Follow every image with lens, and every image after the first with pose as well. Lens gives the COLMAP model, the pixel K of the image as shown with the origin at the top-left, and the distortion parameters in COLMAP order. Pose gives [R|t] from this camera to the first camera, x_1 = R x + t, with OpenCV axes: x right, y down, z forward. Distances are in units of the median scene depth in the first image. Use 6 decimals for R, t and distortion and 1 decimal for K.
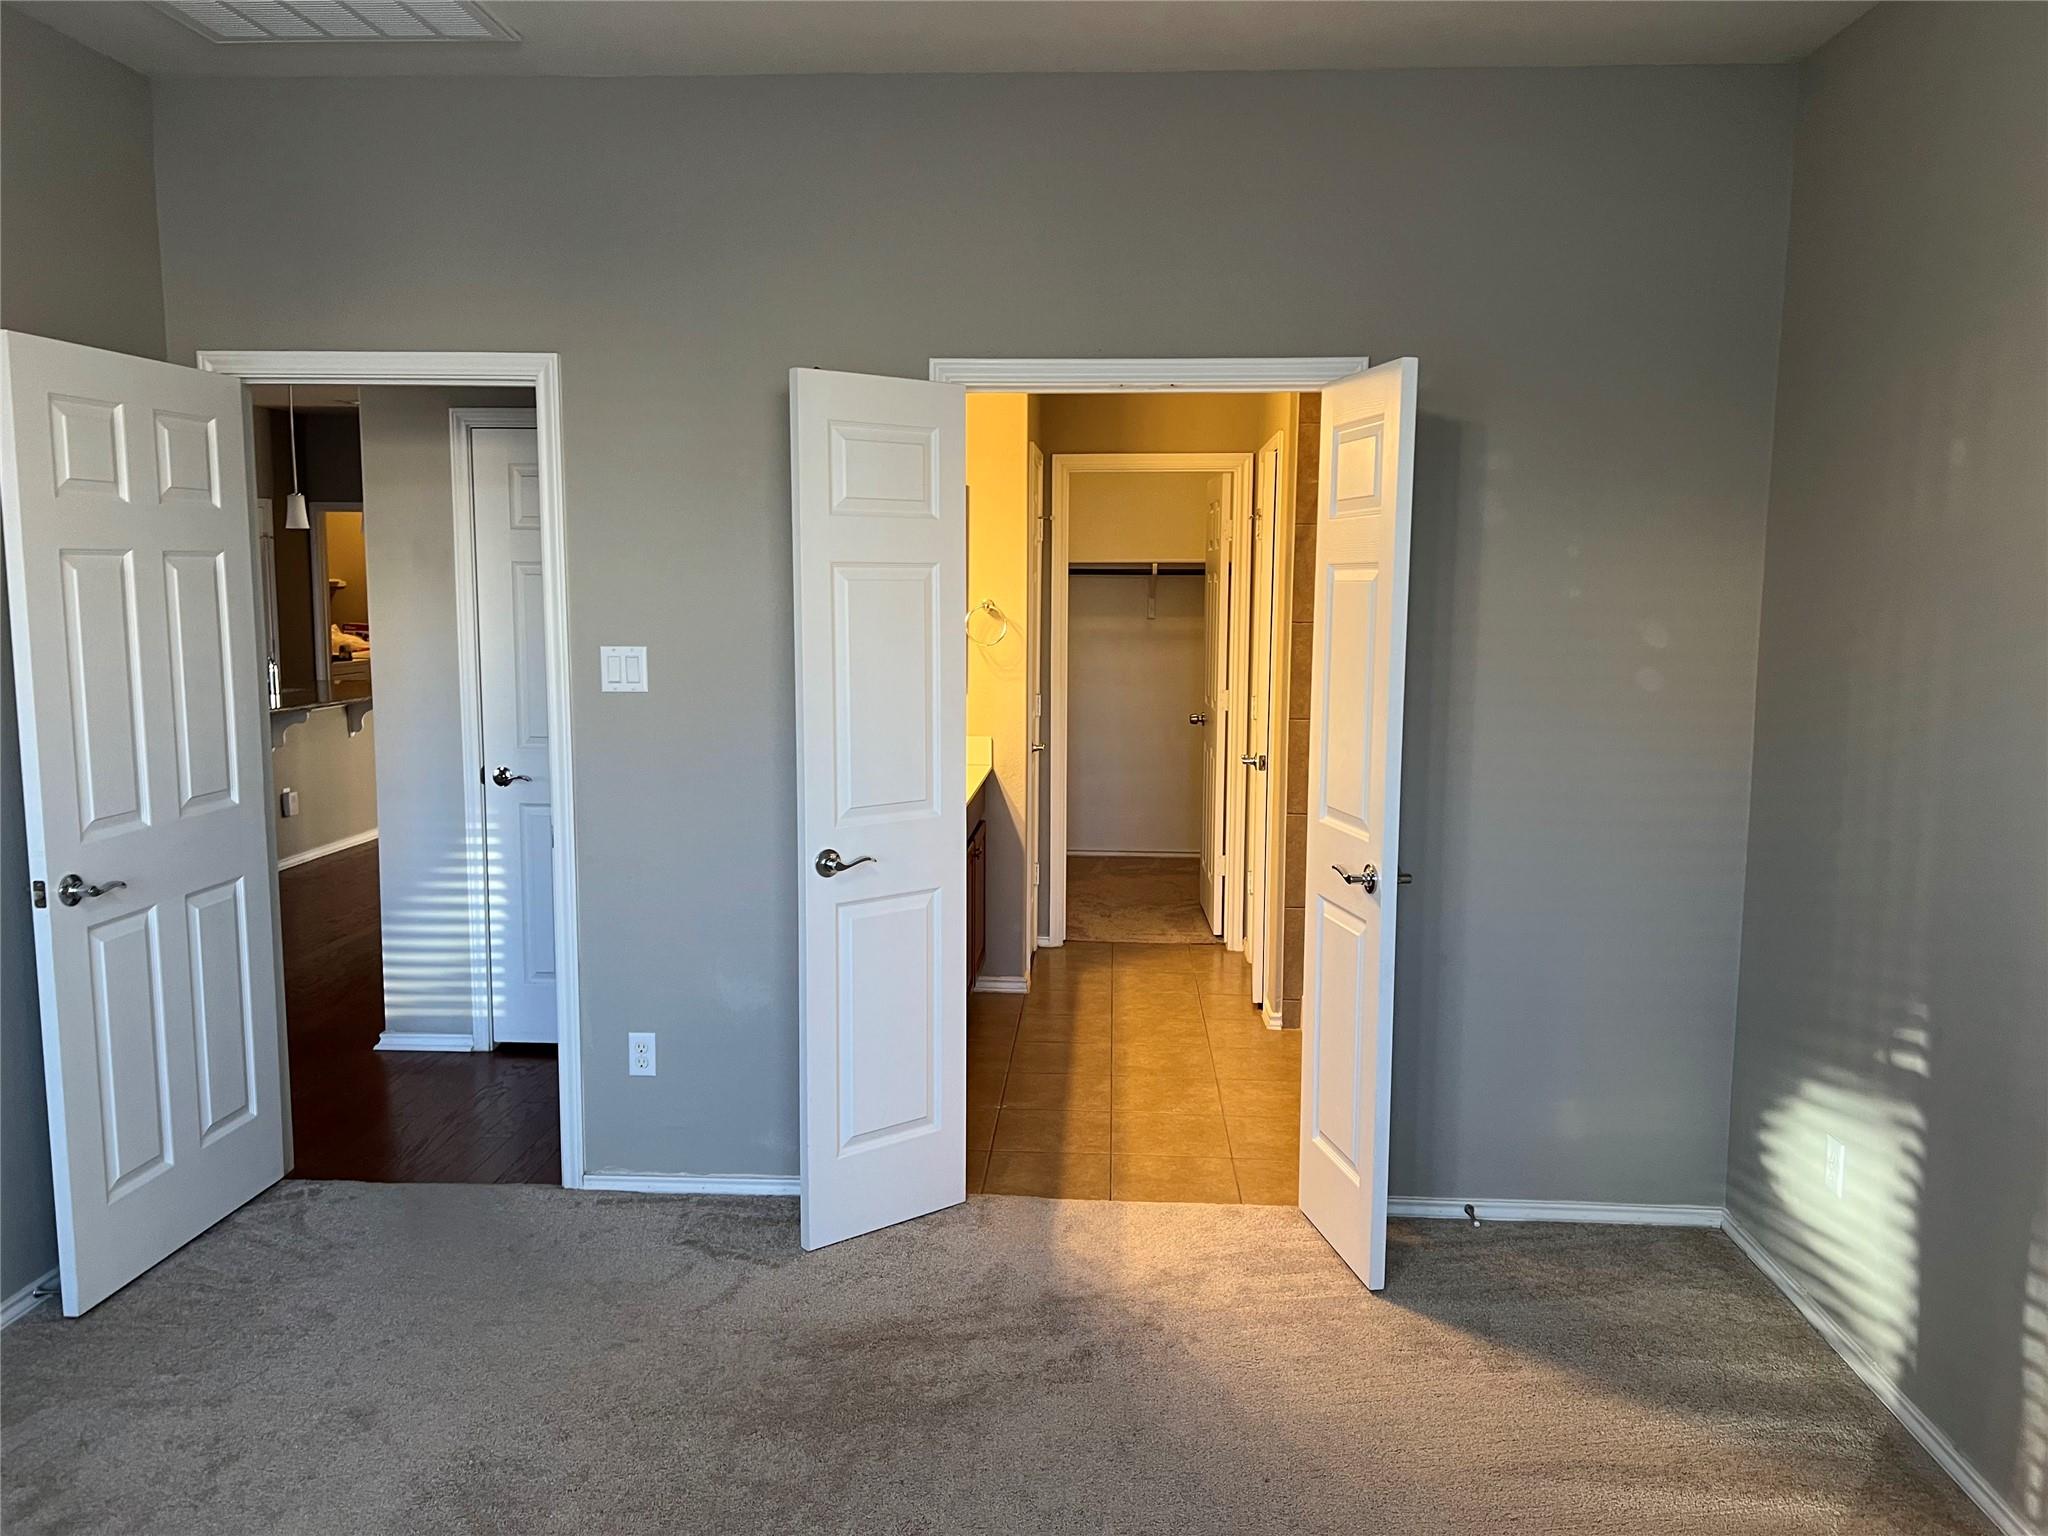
lens RADIAL K [[1542.9, 0, 1039.7], [0, 1542.9, 764.7], [0, 0, 1]] dist [0.062563, -0.066370]
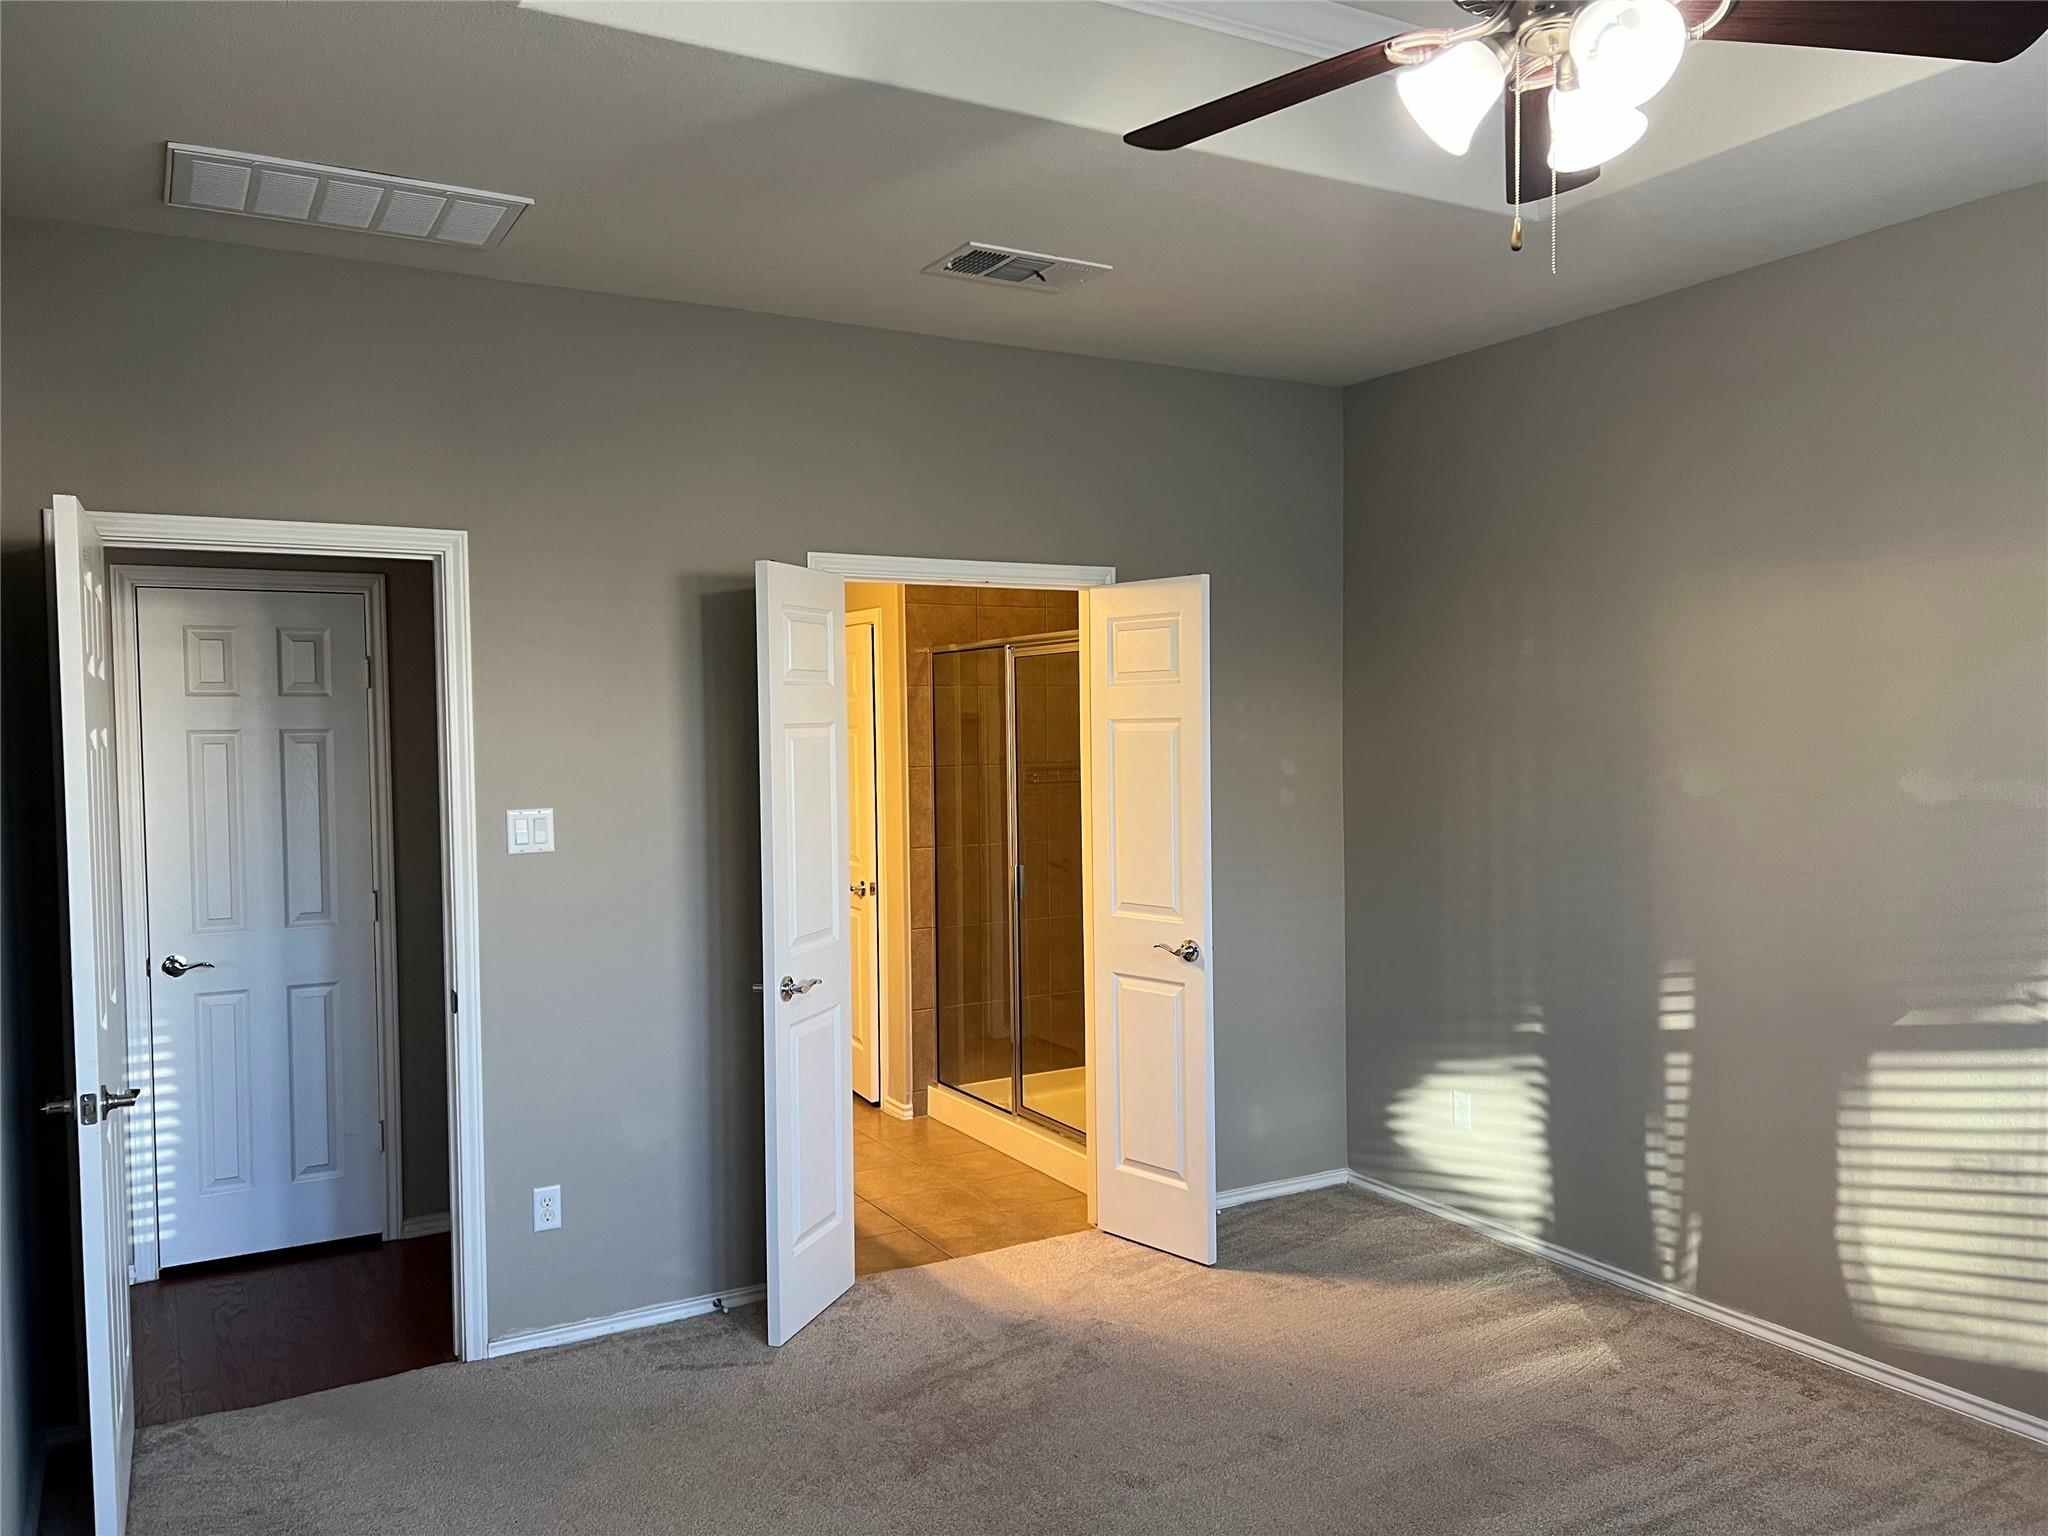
lens RADIAL K [[1542.9, 0, 1032.6], [0, 1542.9, 789.1], [0, 0, 1]] dist [0.062563, -0.066370]
pose [[0.838859, -0.040900, 0.542810, -0.573719], [0.083555, 0.995031, -0.054152, -0.005371], [-0.537897, 0.090781, 0.838108, -0.056630]]
